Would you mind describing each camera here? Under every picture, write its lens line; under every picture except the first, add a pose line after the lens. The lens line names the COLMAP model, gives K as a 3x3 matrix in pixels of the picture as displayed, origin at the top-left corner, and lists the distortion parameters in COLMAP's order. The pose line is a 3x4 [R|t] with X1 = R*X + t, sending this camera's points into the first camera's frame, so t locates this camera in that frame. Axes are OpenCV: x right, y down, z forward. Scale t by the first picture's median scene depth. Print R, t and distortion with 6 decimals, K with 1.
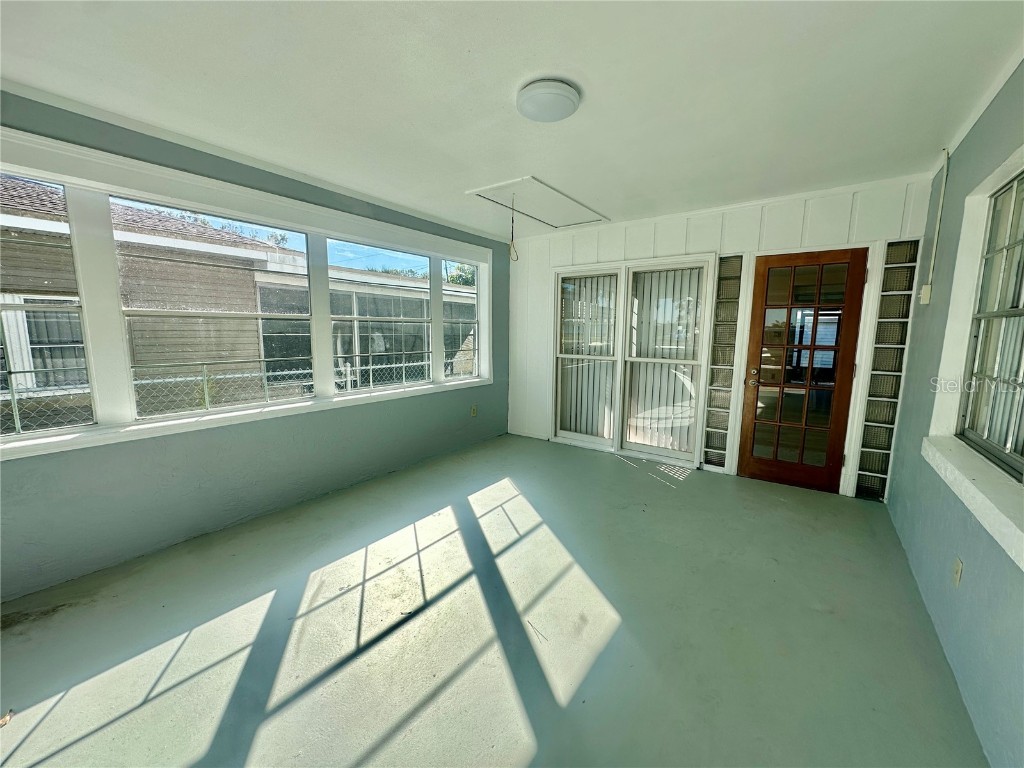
lens RADIAL K [[410.6, 0, 510.4], [0, 410.6, 379.6], [0, 0, 1]] dist [-0.002714, -0.000285]
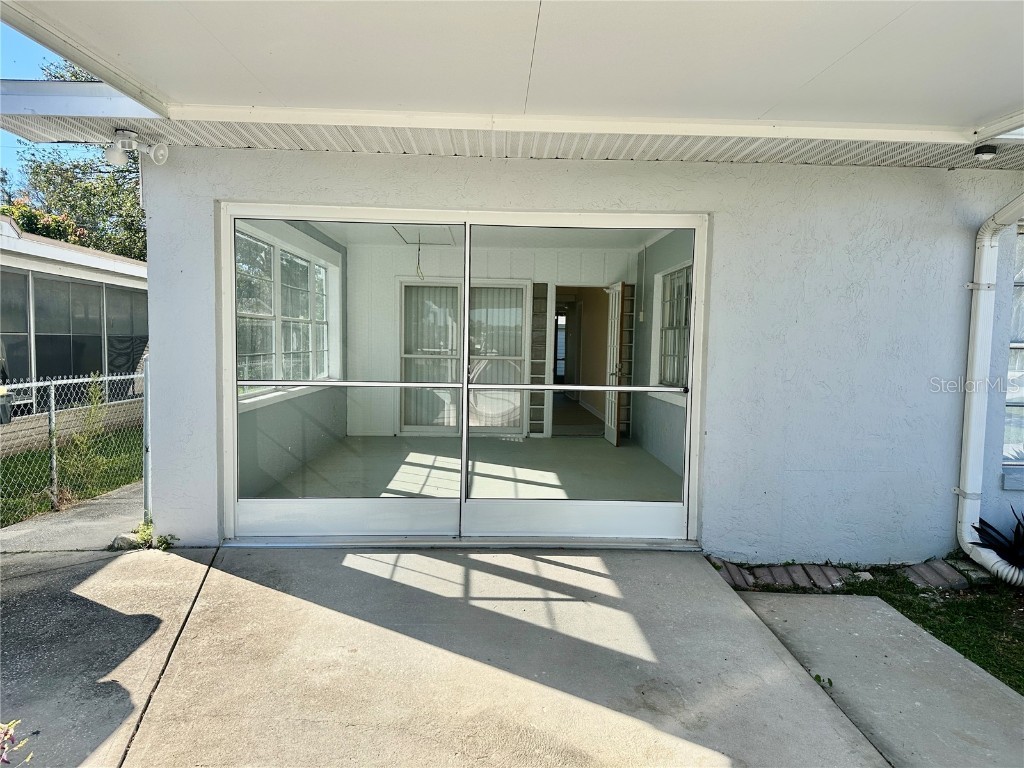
lens RADIAL K [[716.1, 0, 512.6], [0, 716.1, 387.4], [0, 0, 1]] dist [0.009070, 0.001095]
pose [[0.792485, -0.026337, 0.609323, -1.030761], [0.058918, 0.997700, -0.033504, 0.134644], [-0.607039, 0.062452, 0.792214, -0.862076]]
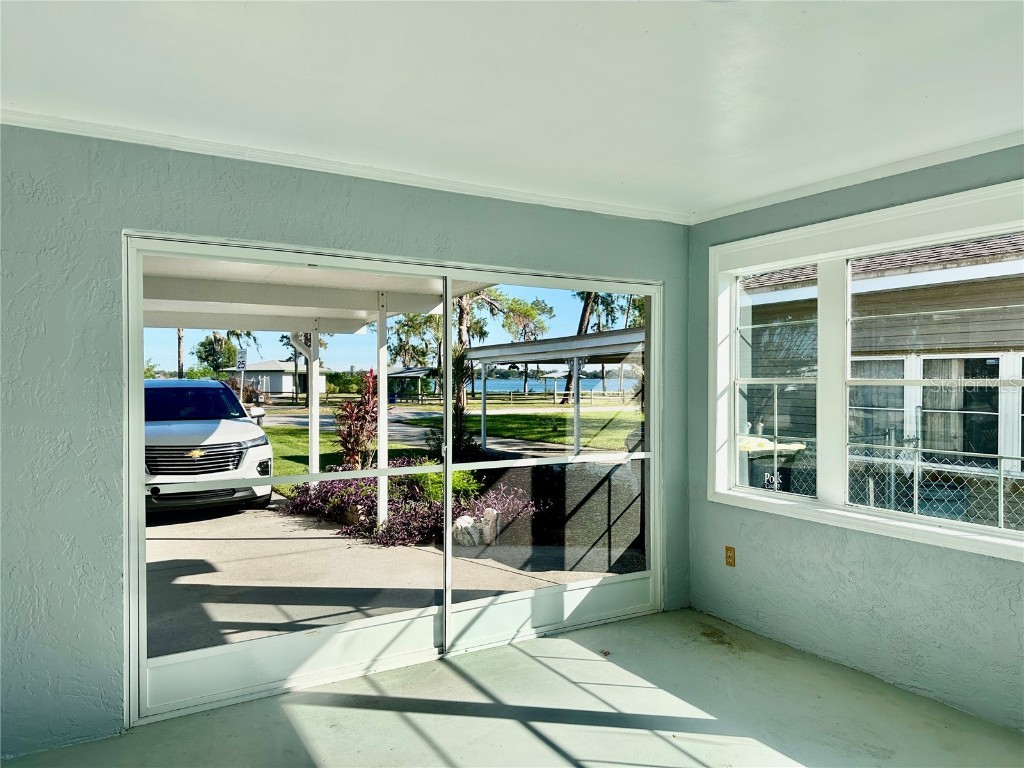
lens RADIAL K [[716.1, 0, 512.1], [0, 716.1, 386.2], [0, 0, 1]] dist [0.009070, 0.001095]
pose [[-0.398342, -0.003384, -0.917231, 0.706469], [-0.120538, 0.991514, 0.048690, -0.118131], [0.909282, 0.129956, -0.395370, 0.914651]]
